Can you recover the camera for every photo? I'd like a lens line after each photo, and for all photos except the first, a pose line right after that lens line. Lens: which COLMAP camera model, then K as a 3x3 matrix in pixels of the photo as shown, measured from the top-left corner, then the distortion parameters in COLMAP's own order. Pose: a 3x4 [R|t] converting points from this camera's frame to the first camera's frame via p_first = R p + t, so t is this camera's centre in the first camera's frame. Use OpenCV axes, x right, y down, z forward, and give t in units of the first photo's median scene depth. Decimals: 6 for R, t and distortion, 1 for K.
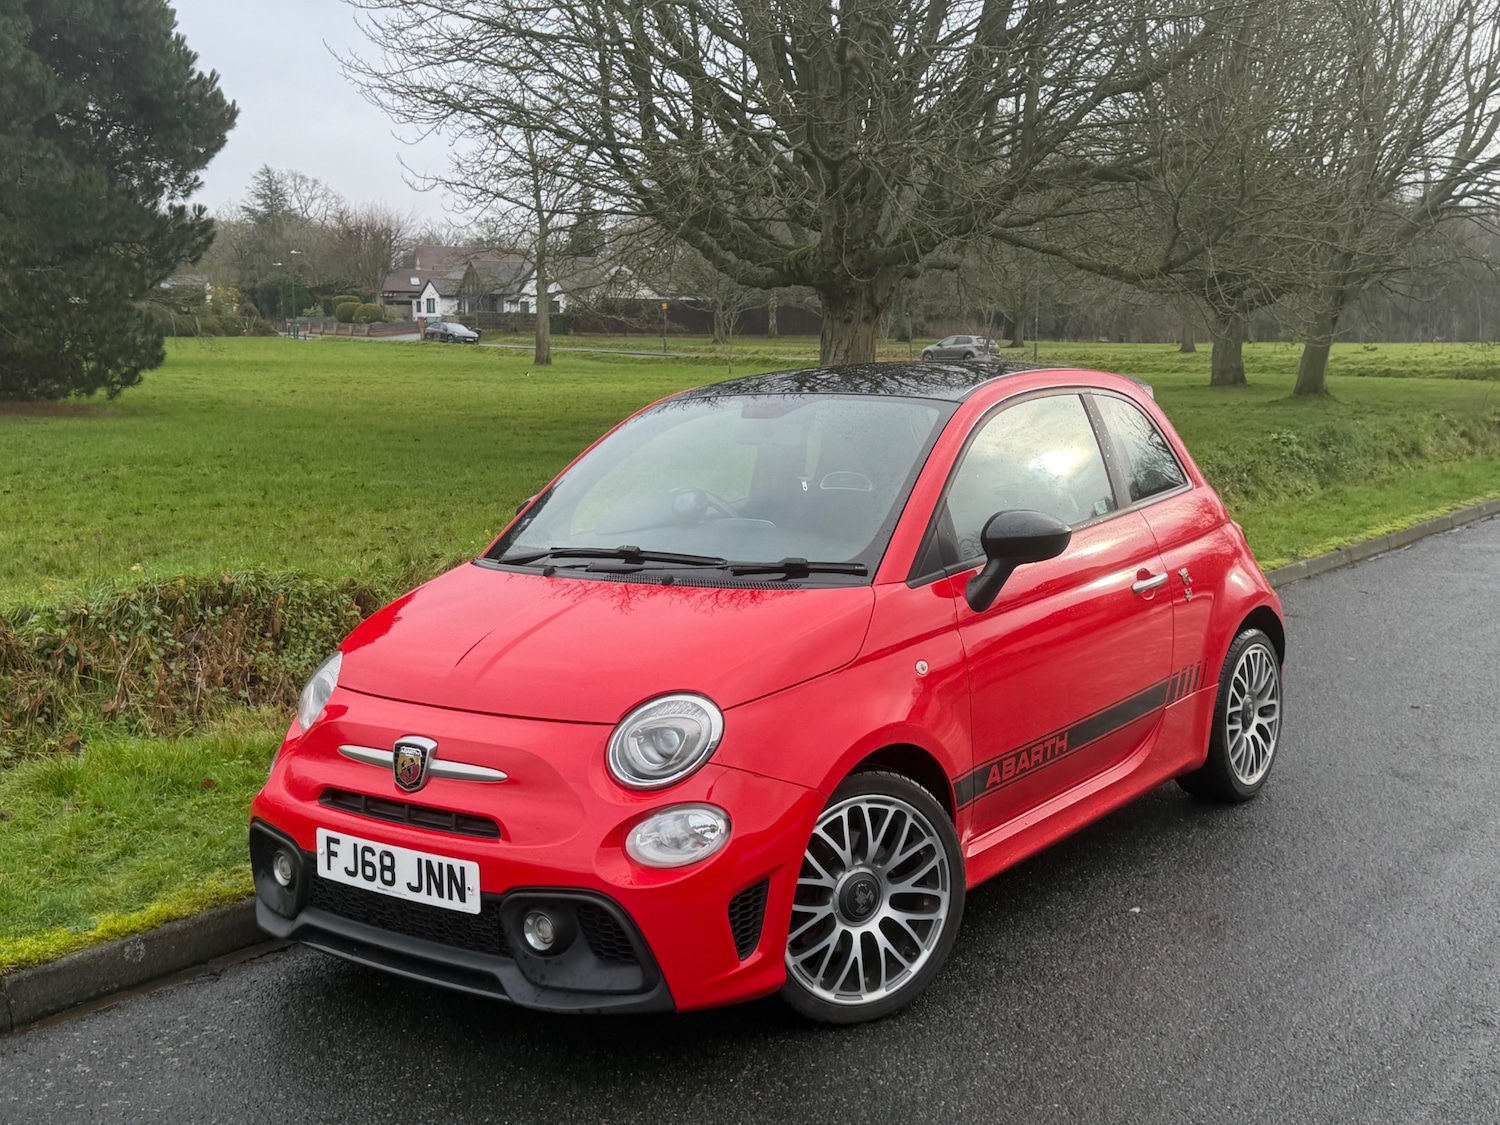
lens RADIAL K [[1714.5, 0, 737.8], [0, 1714.5, 556.9], [0, 0, 1]] dist [0.204355, -0.465535]
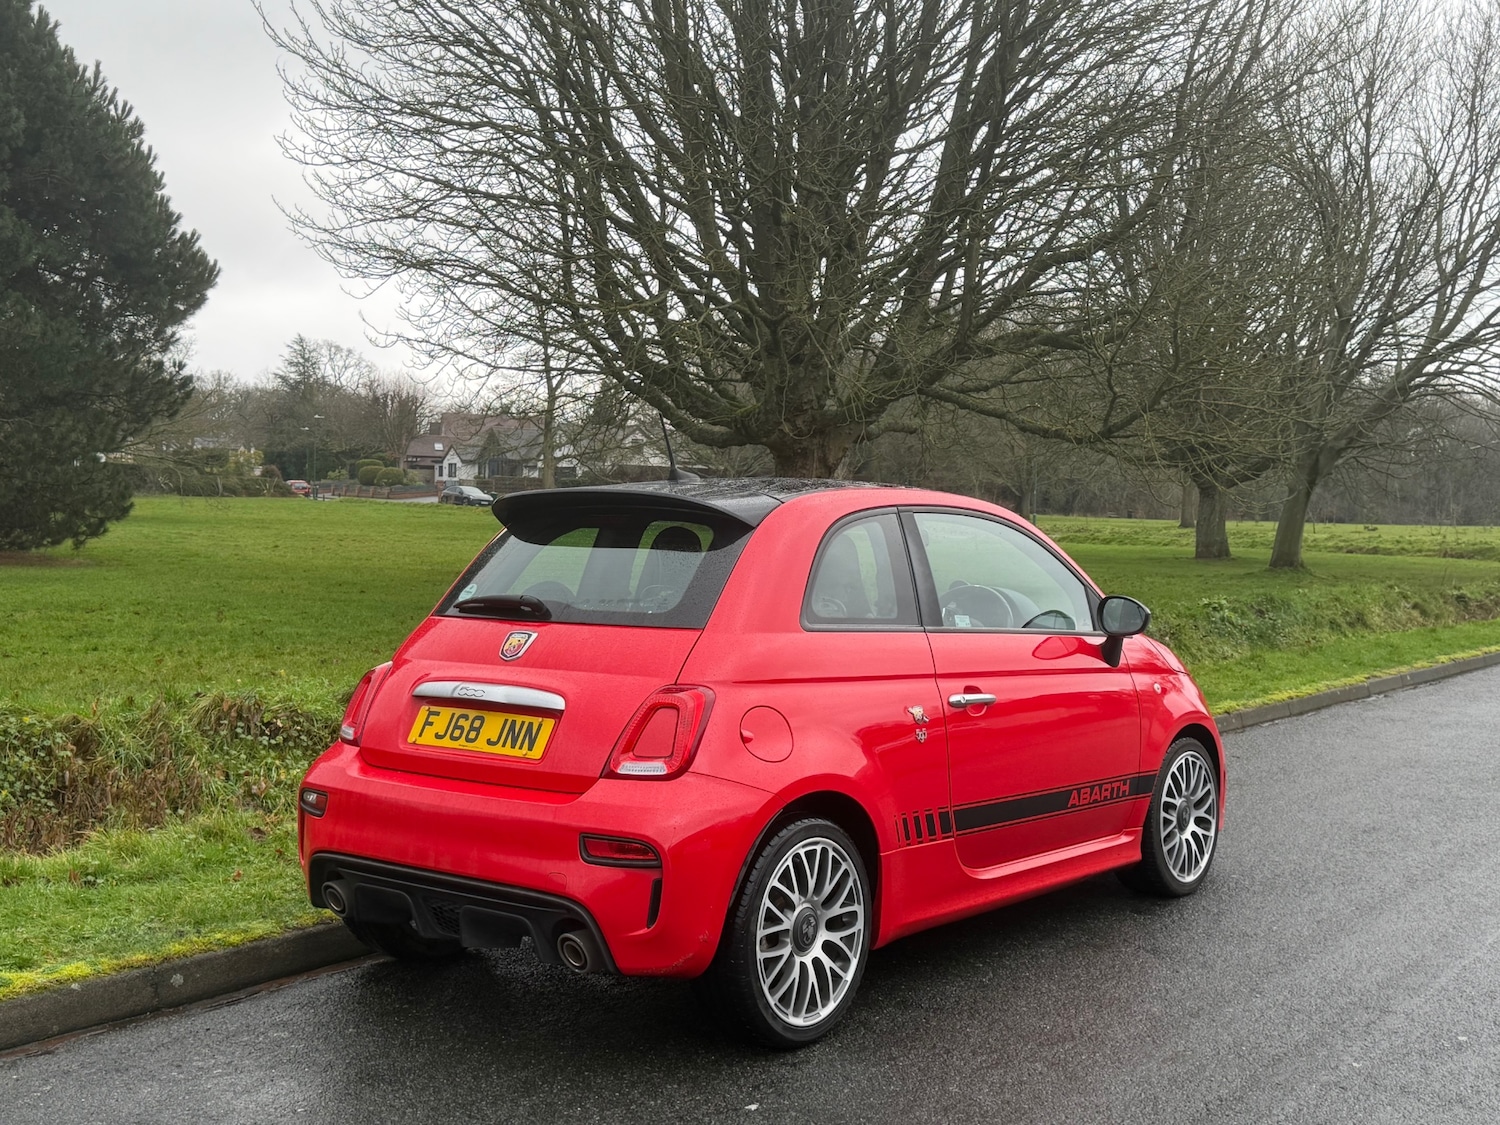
lens RADIAL K [[1678.9, 0, 756.7], [0, 1678.9, 568.0], [0, 0, 1]] dist [0.216274, -0.517111]
pose [[0.999729, 0.017974, -0.014778, 0.053656], [-0.019265, 0.995535, -0.092402, 0.004157], [0.013051, 0.092661, 0.995612, 0.033525]]
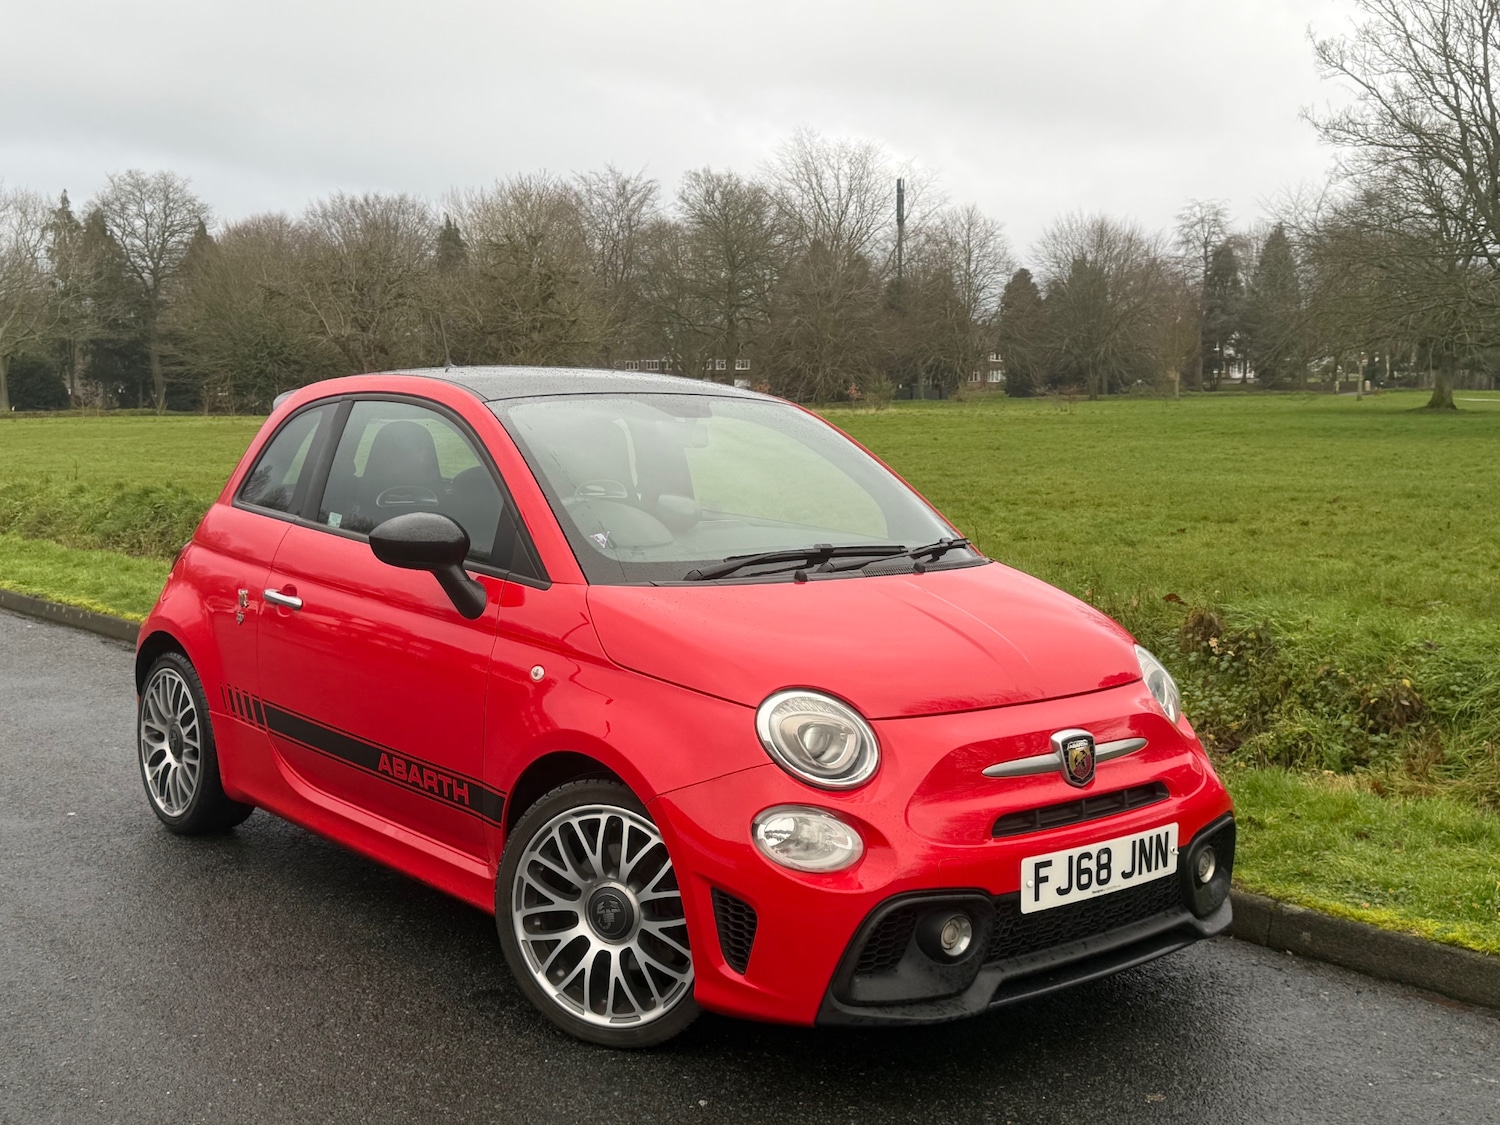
lens RADIAL K [[1678.9, 0, 756.7], [0, 1678.9, 568.0], [0, 0, 1]] dist [0.216274, -0.517111]
pose [[0.201073, -0.064316, 0.977463, -0.212561], [0.095516, 0.994375, 0.045781, -0.008659], [-0.974908, 0.084158, 0.206085, 0.180545]]
